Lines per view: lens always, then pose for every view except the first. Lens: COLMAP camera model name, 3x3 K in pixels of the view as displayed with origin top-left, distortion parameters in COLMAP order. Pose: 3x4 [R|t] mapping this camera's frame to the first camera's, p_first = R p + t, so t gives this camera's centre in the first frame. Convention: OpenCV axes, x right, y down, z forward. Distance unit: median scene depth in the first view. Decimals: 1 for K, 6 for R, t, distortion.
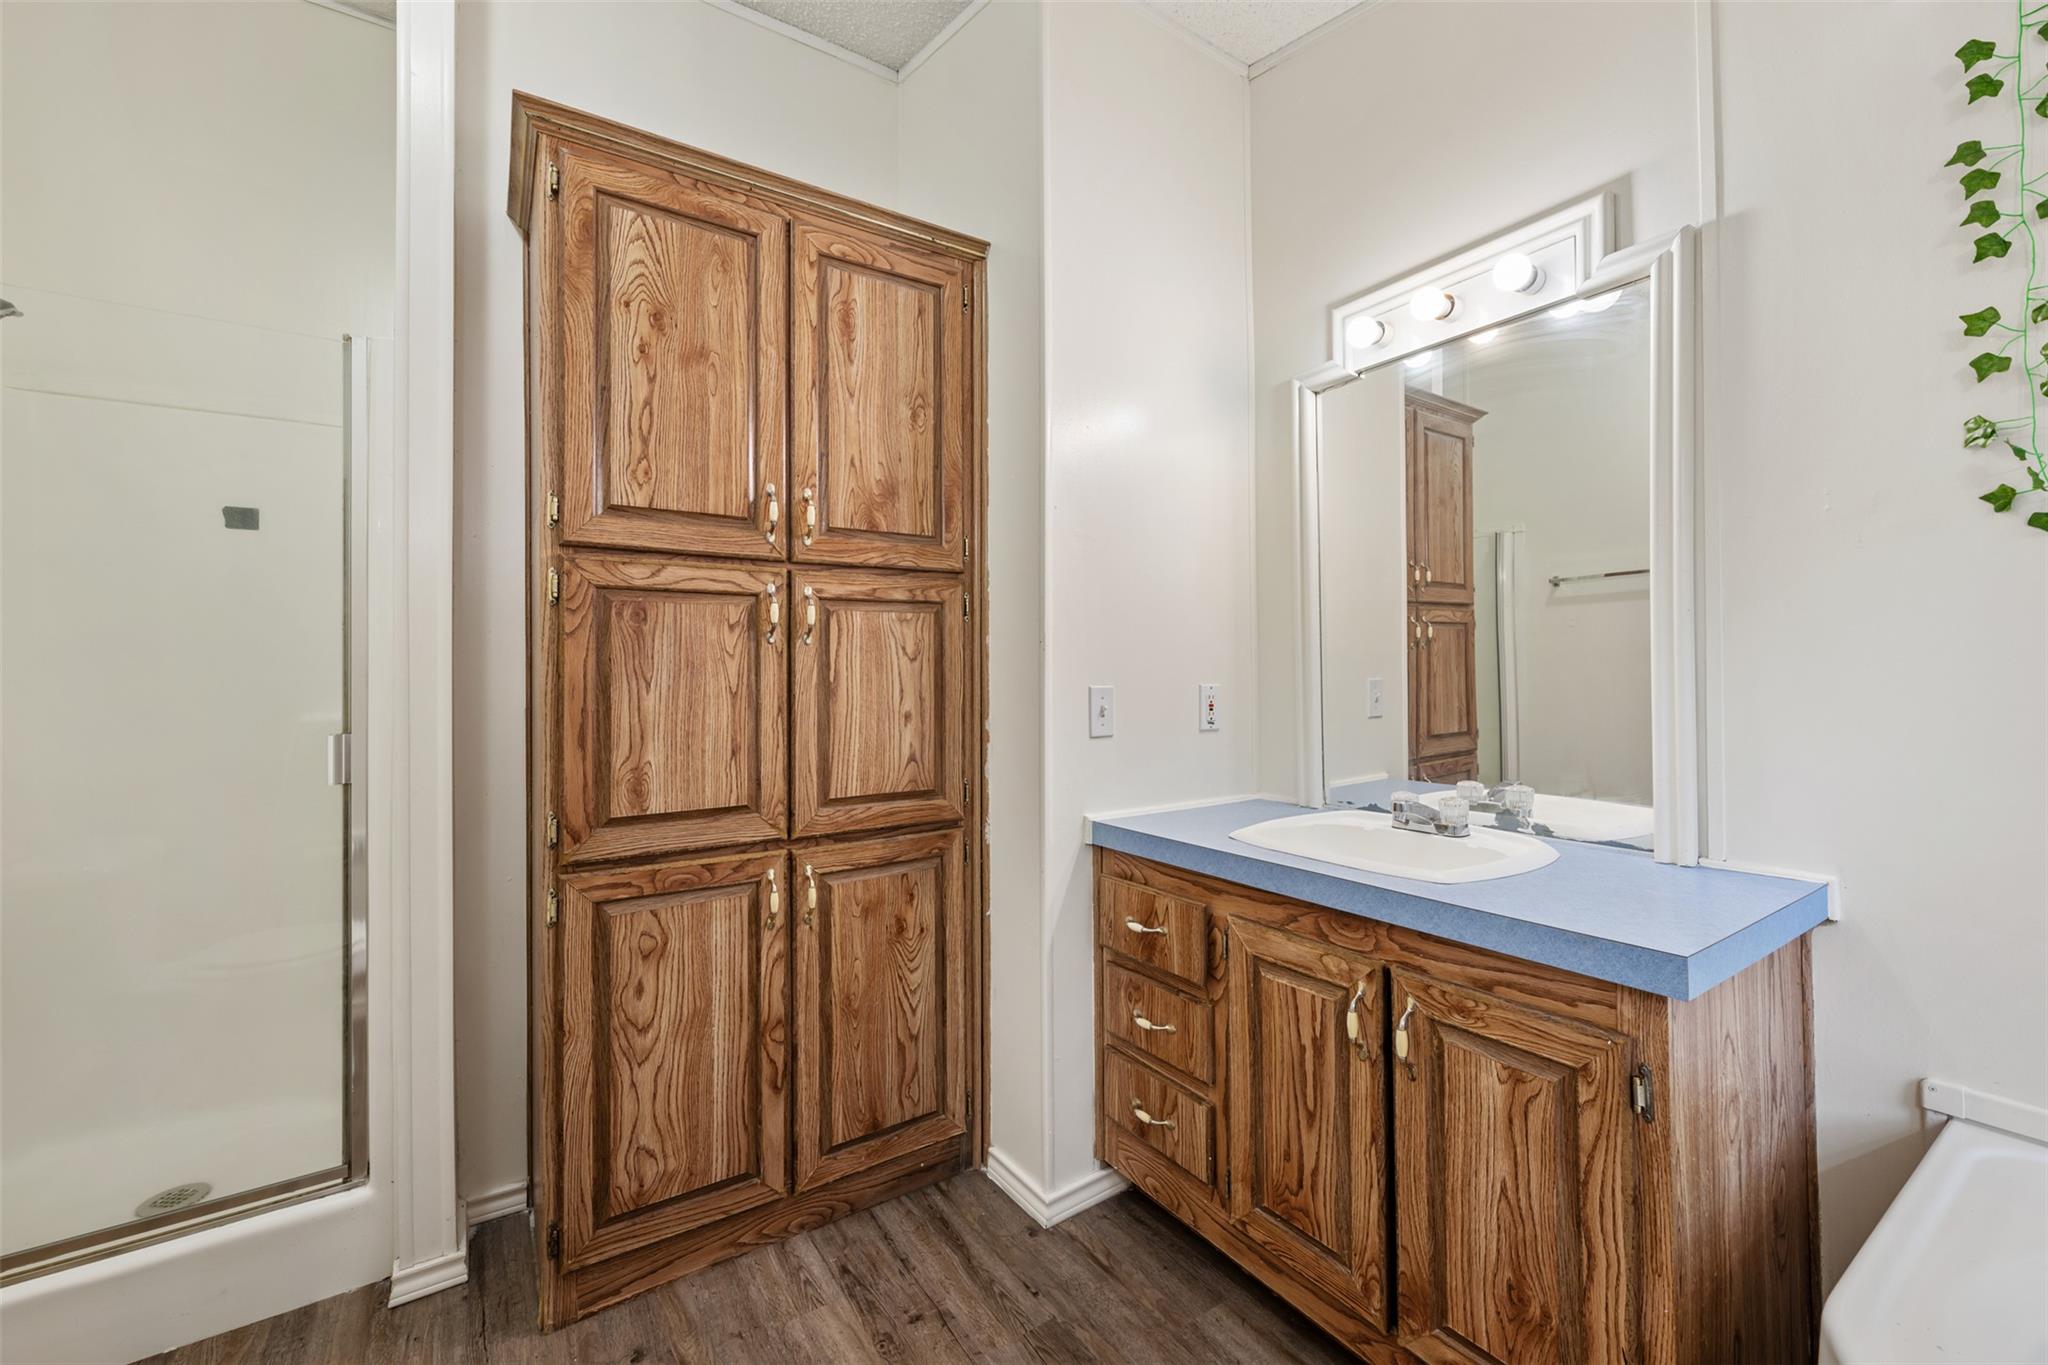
lens RADIAL K [[813.2, 0, 1024.0], [0, 813.2, 665.5], [0, 0, 1]] dist [-0.000170, -0.000695]
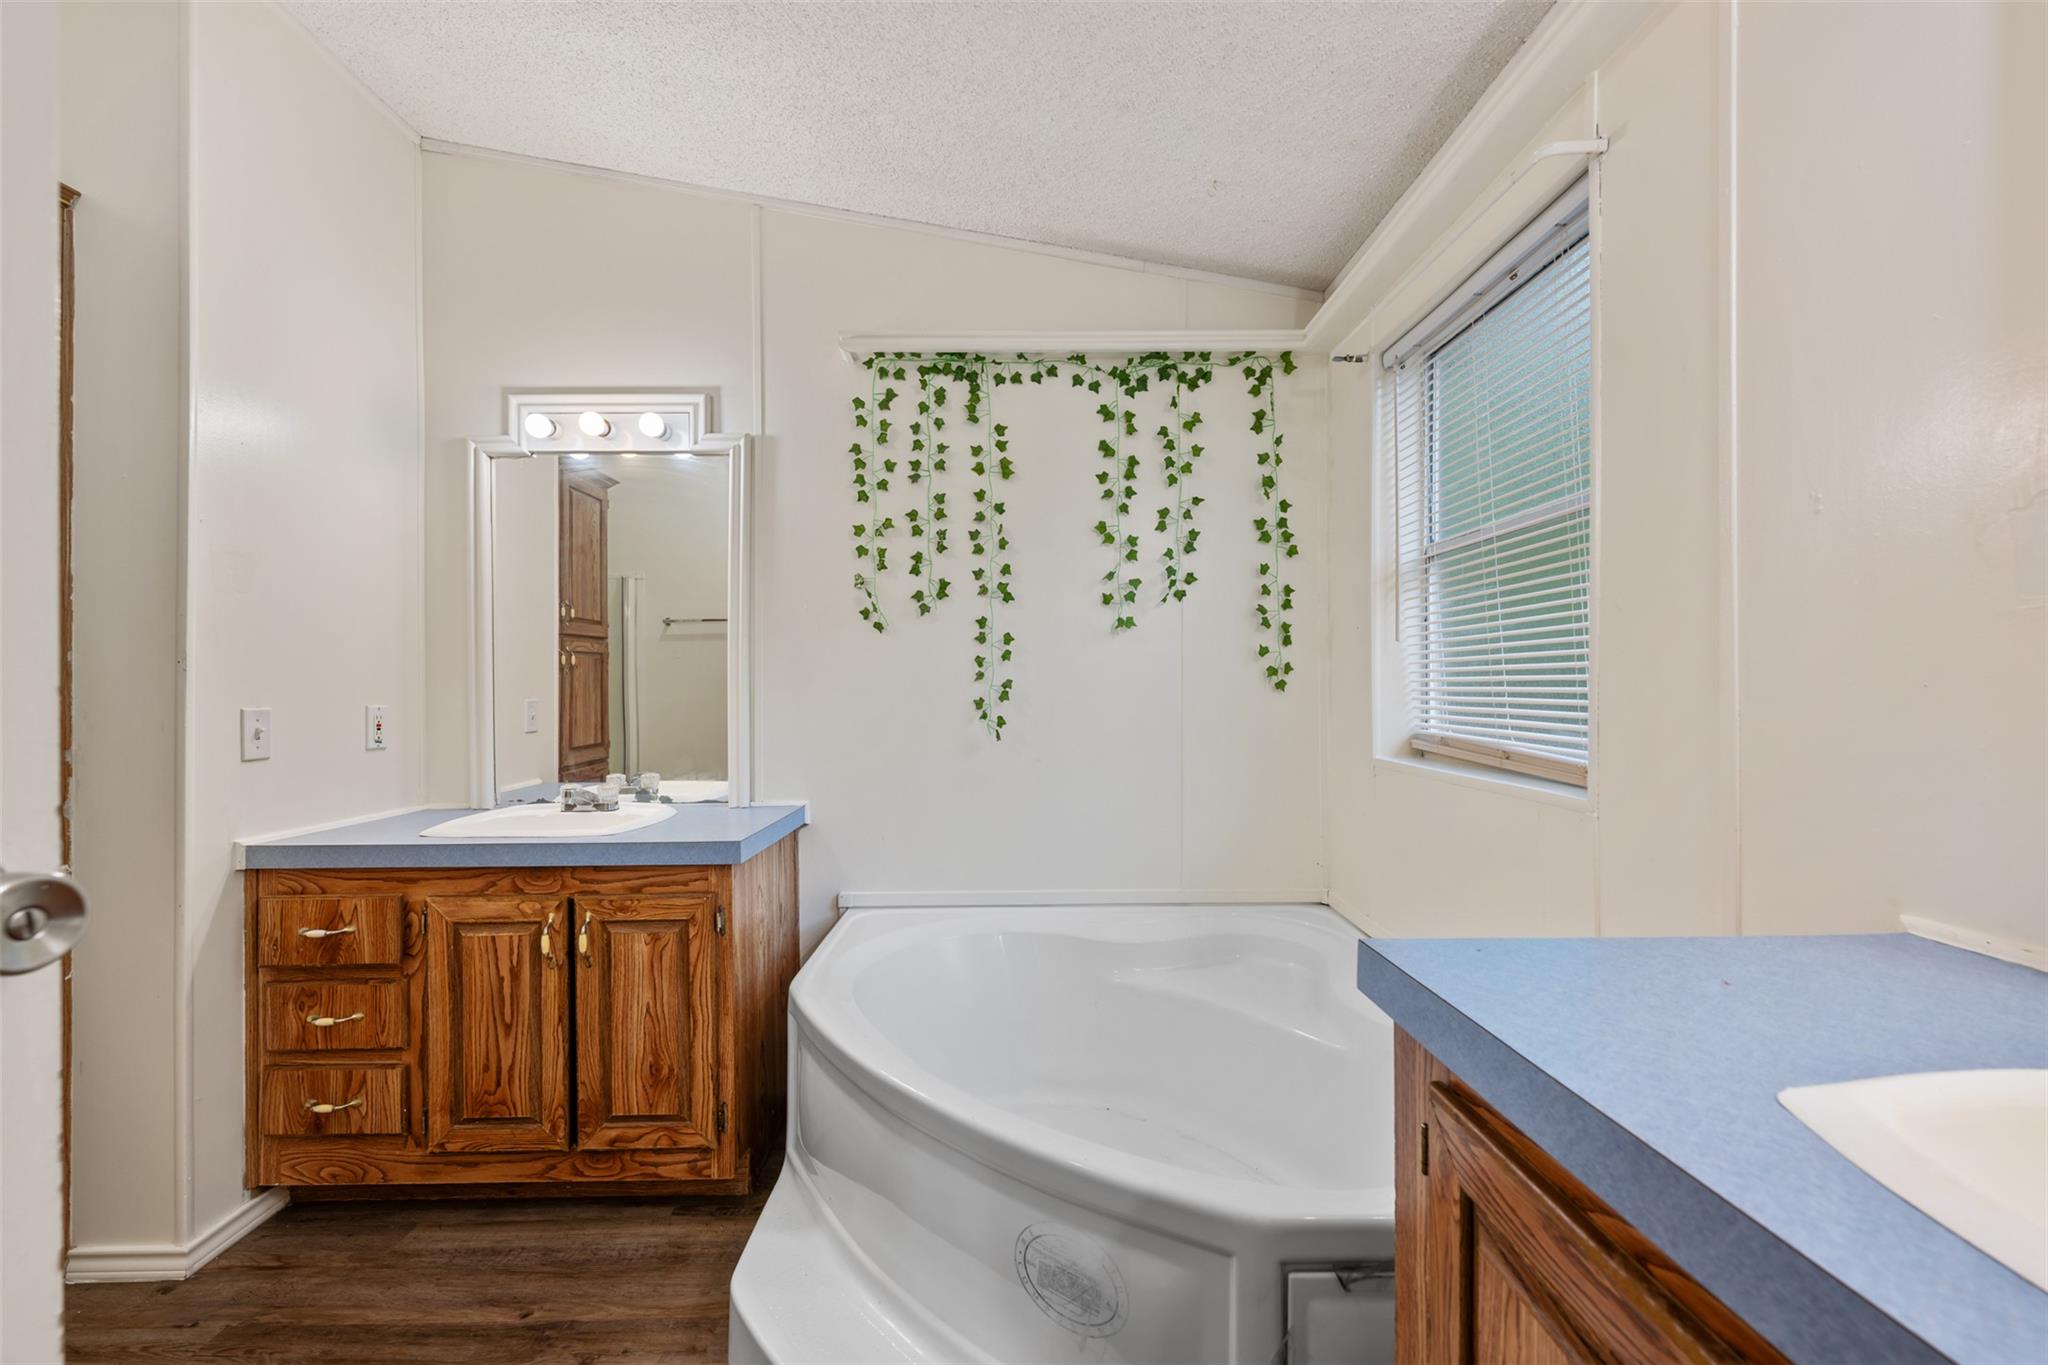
lens RADIAL K [[813.2, 0, 1022.9], [0, 813.2, 690.1], [0, 0, 1]] dist [-0.000170, -0.000695]
pose [[0.541213, 0.004934, 0.840871, -0.302856], [-0.008378, 0.999965, -0.000476, -0.004511], [-0.840844, -0.006787, 0.541236, -0.411476]]
